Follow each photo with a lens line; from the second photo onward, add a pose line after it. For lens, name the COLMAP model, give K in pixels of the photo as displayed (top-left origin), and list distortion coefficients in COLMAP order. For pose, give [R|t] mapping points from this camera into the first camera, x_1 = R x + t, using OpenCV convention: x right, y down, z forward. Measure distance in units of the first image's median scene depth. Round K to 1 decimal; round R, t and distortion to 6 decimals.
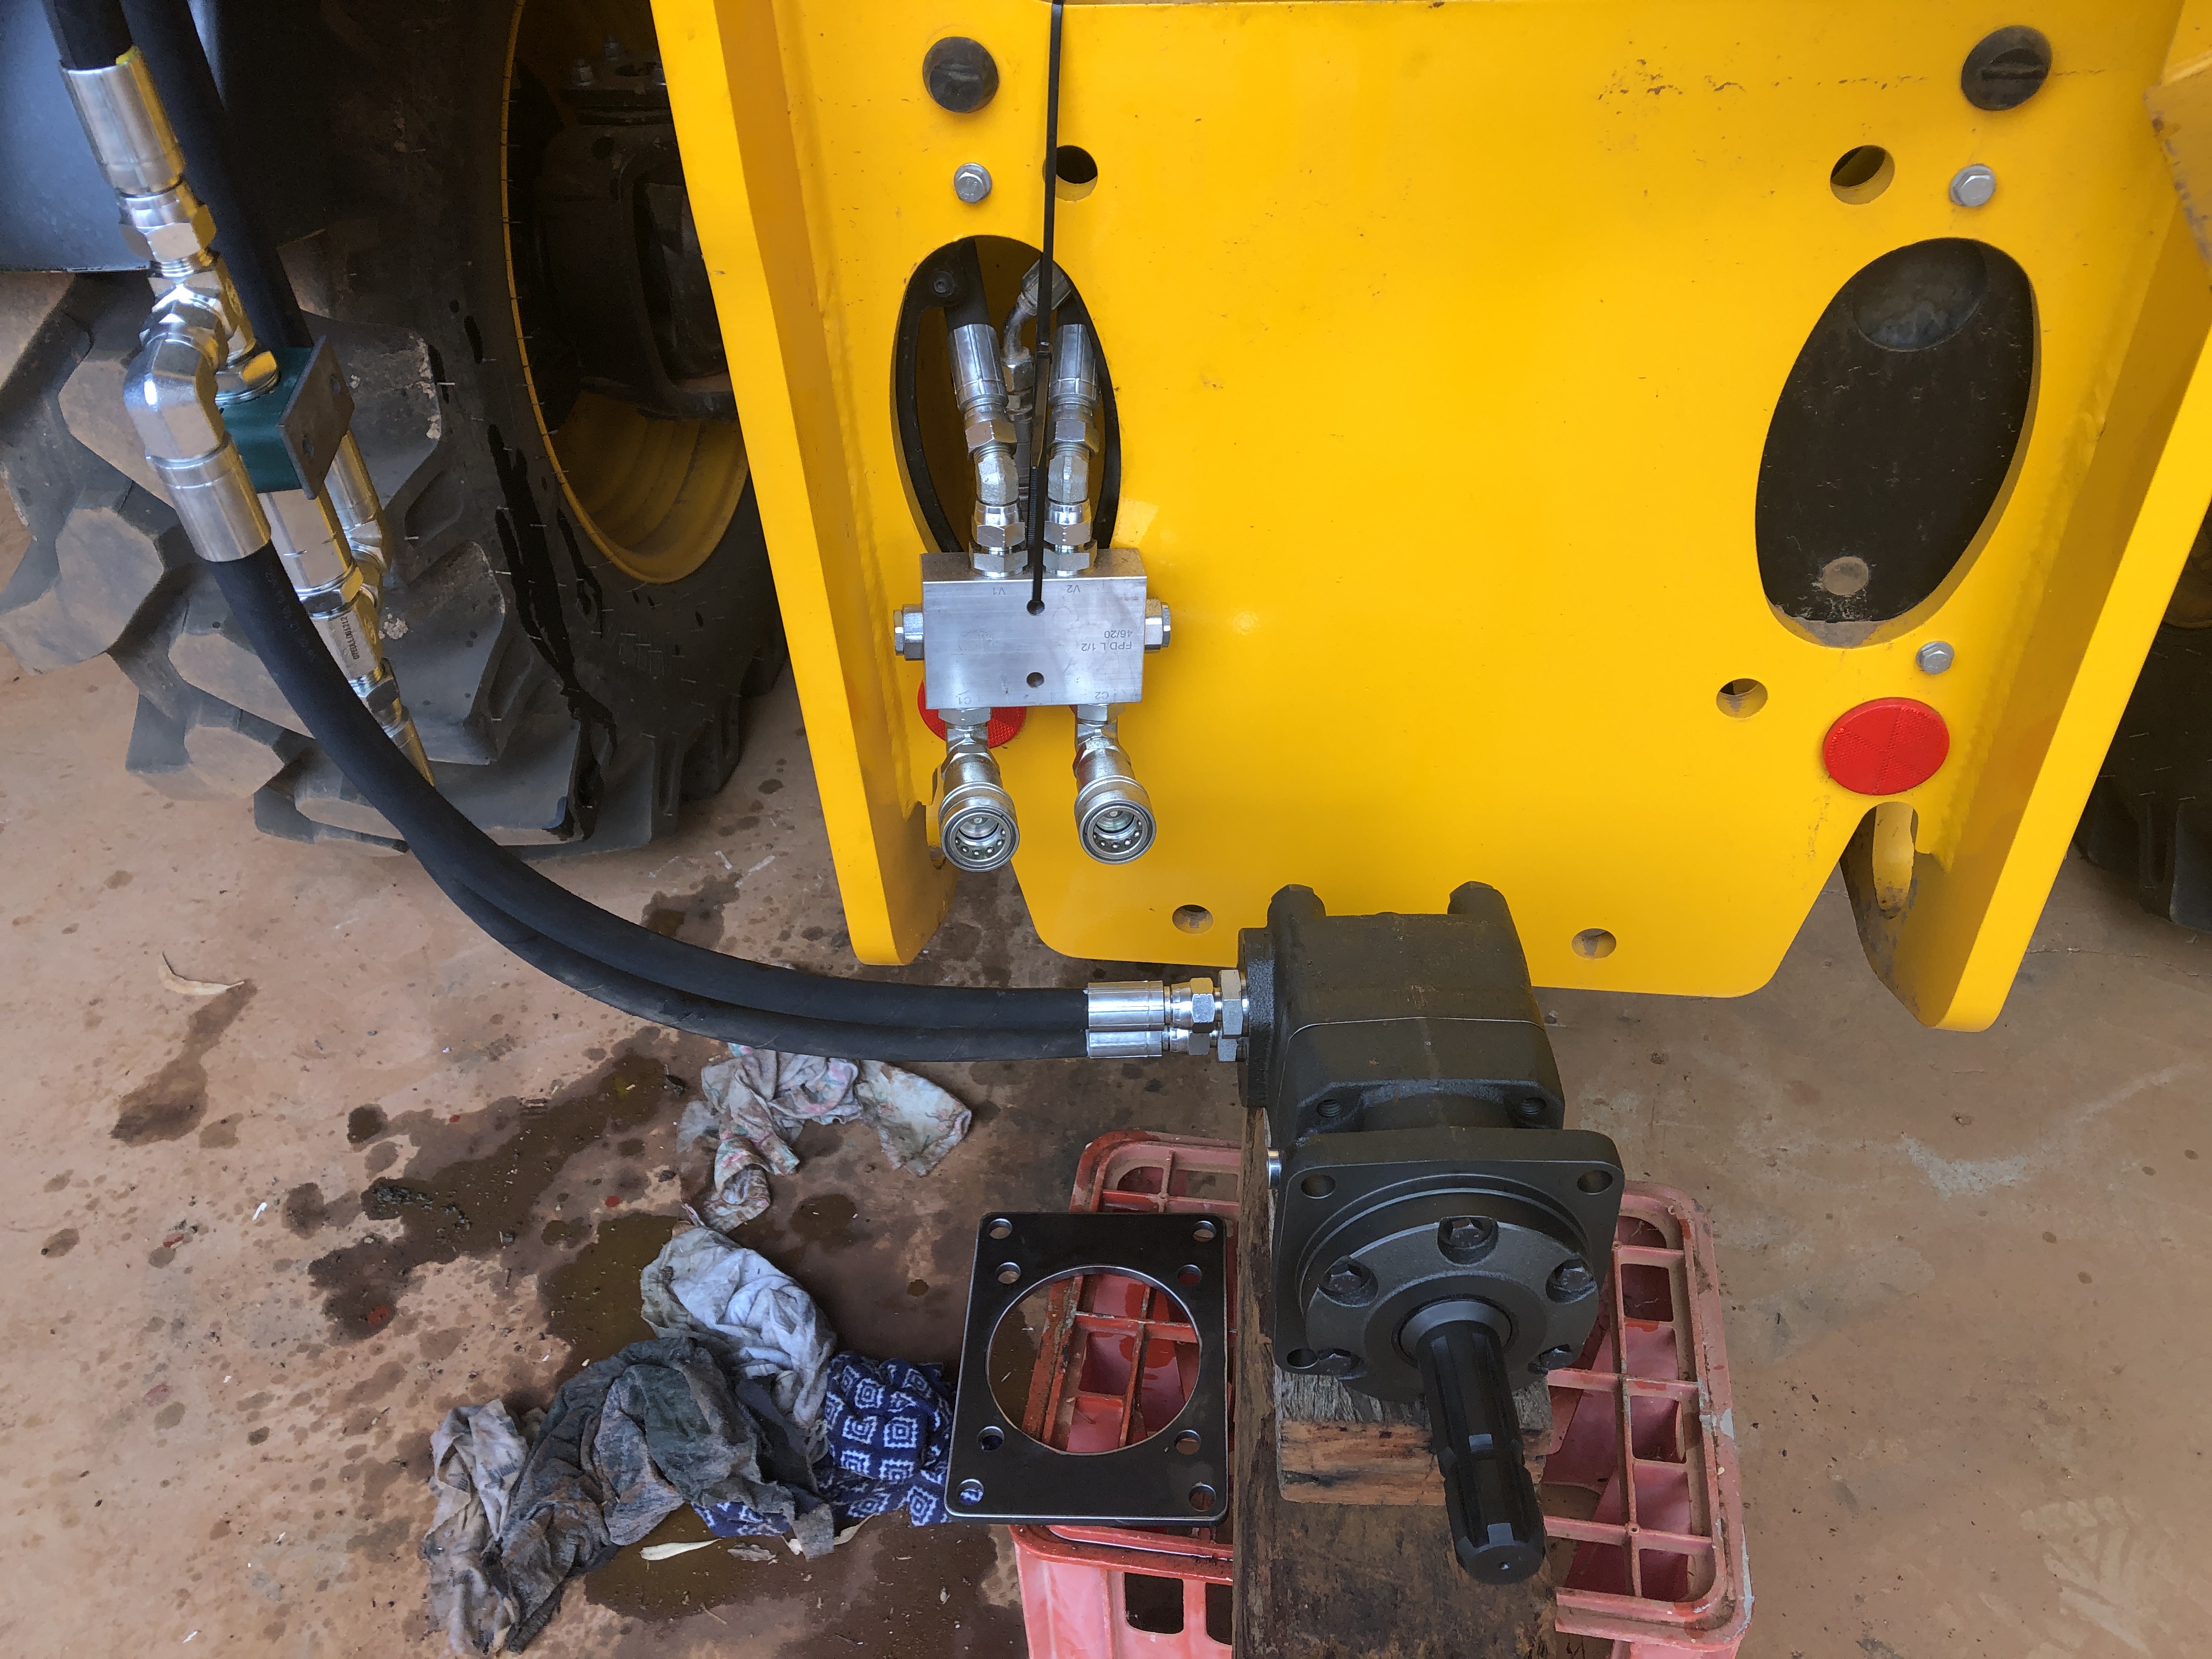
lens RADIAL K [[1868.2, 0, 1080.1], [0, 1868.2, 835.1], [0, 0, 1]] dist [0.021629, 0.001105]
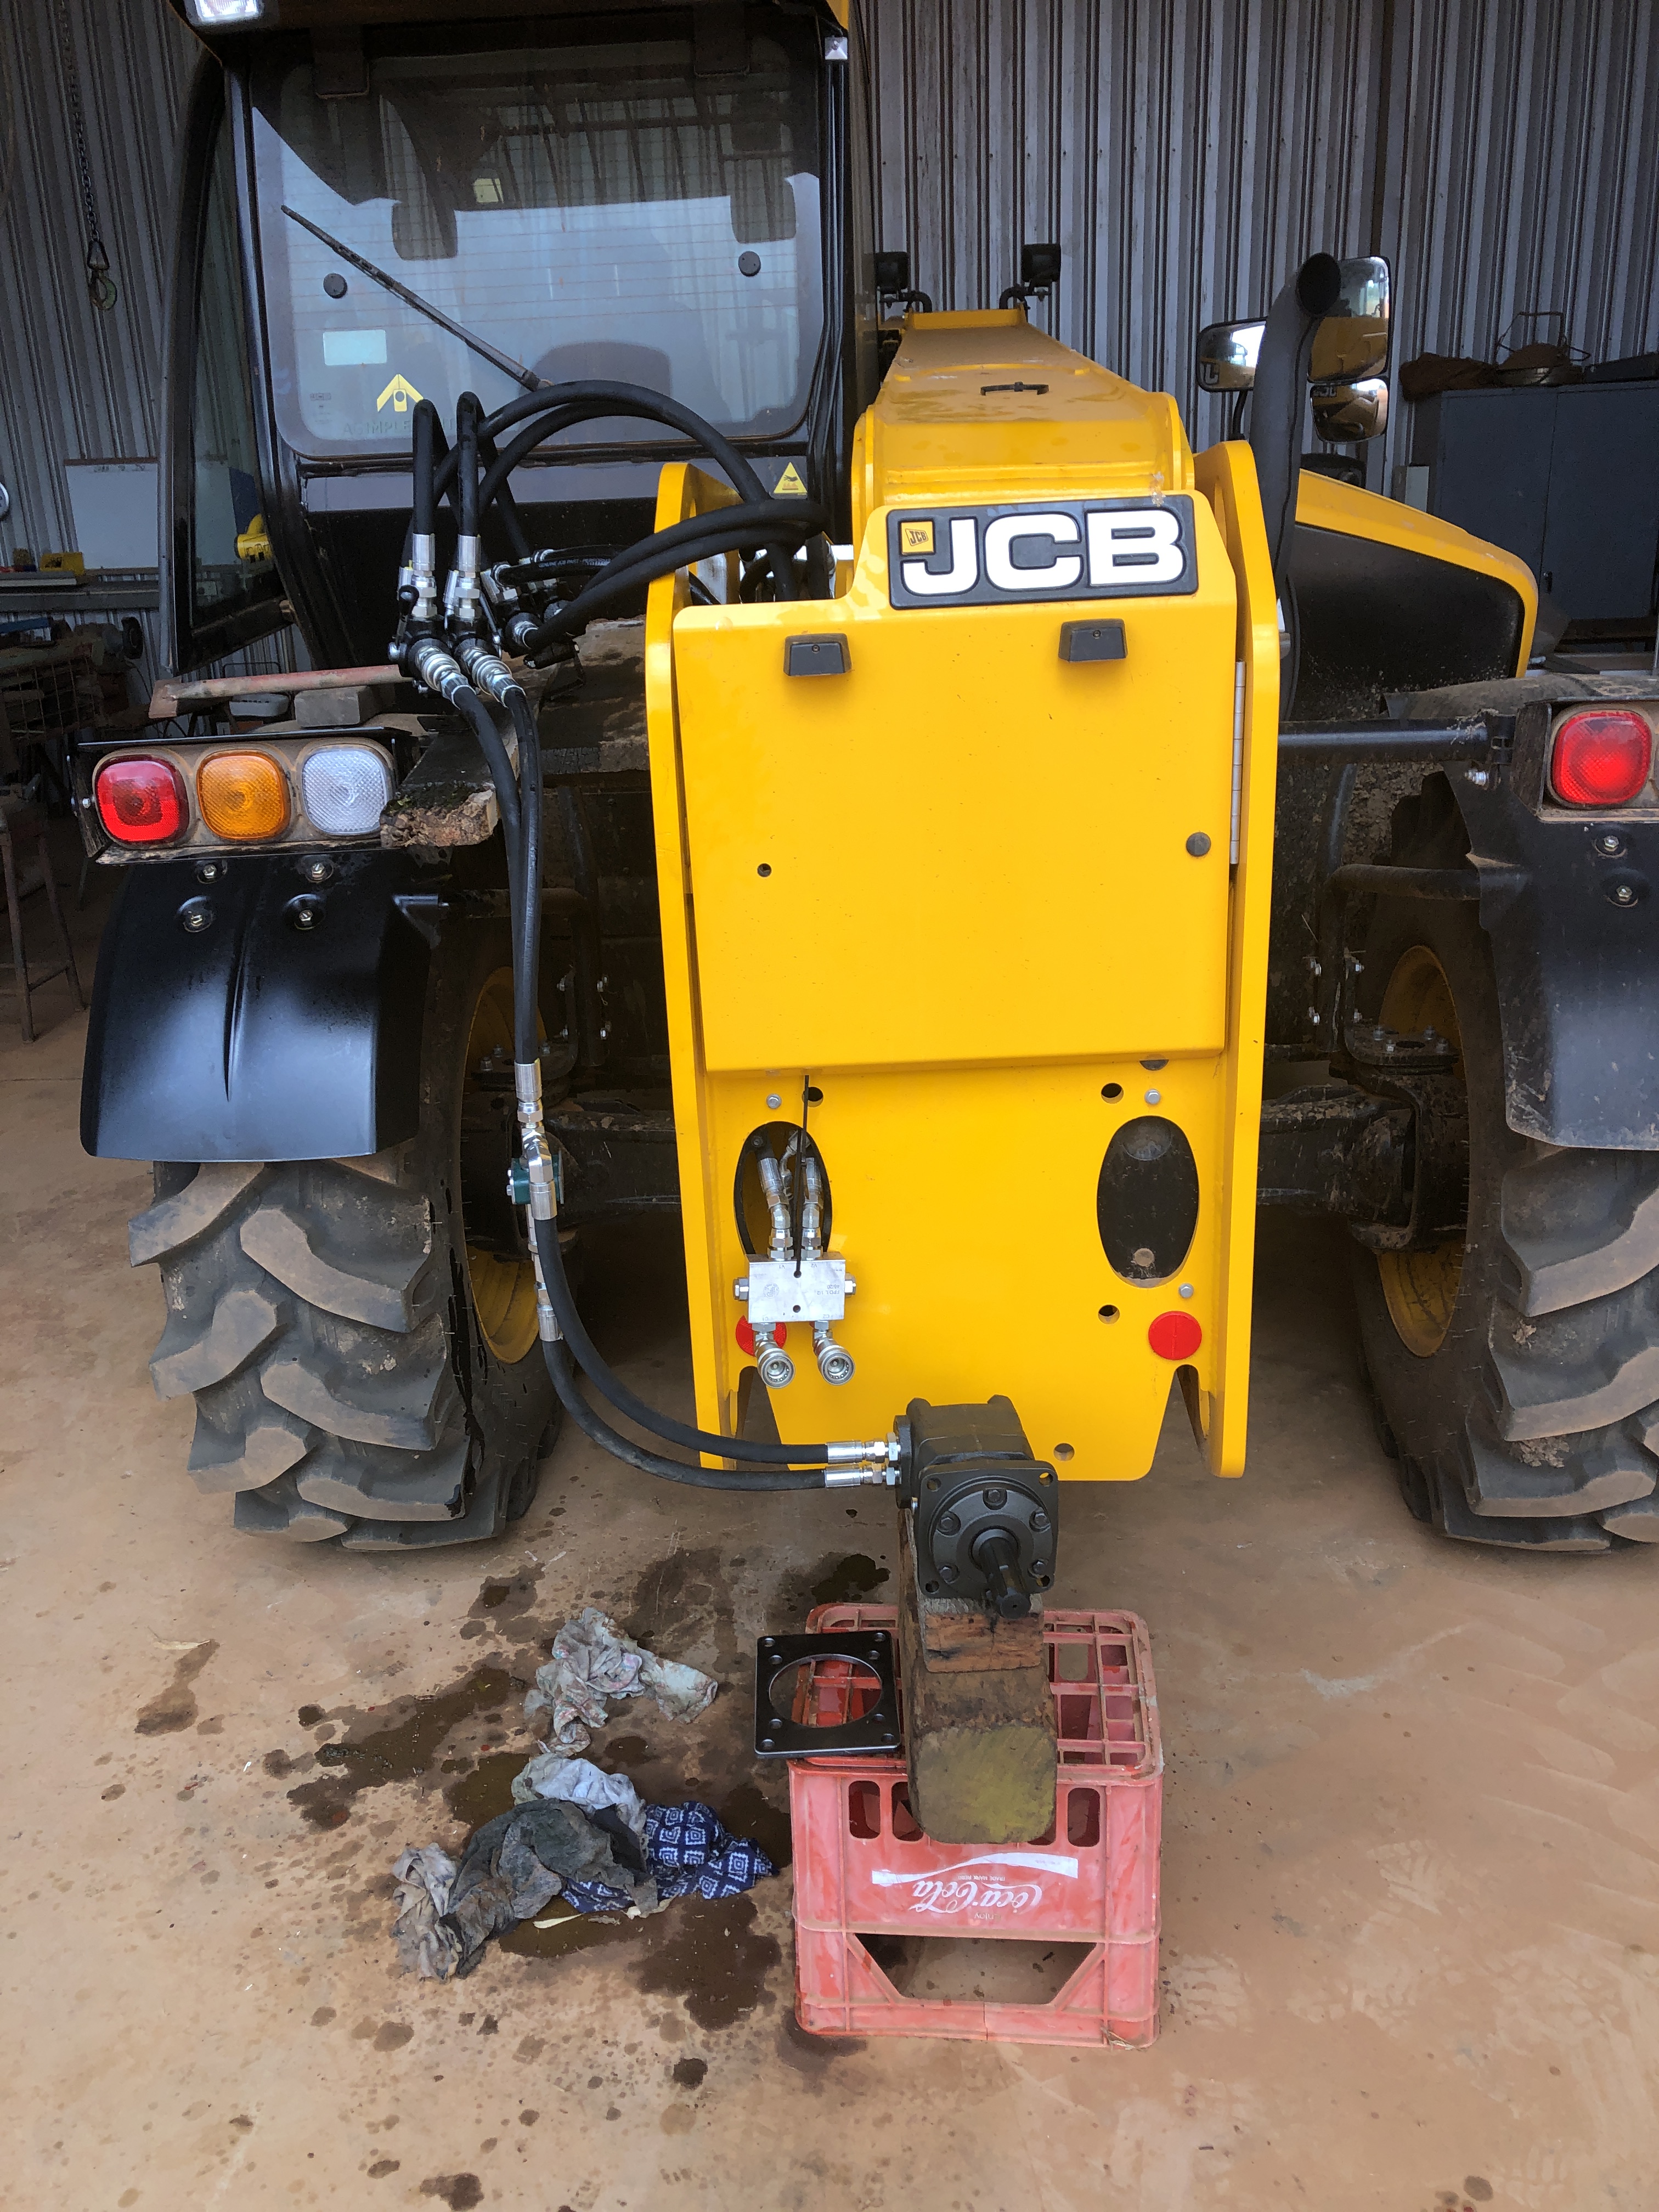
lens RADIAL K [[1868.2, 0, 829.5], [0, 1868.2, 1106.0], [0, 0, 1]] dist [0.021629, 0.001105]
pose [[0.996519, -0.013106, 0.082327, -0.095562], [0.041378, 0.935086, -0.351997, 0.275486], [-0.072370, 0.354178, 0.932374, -0.679325]]
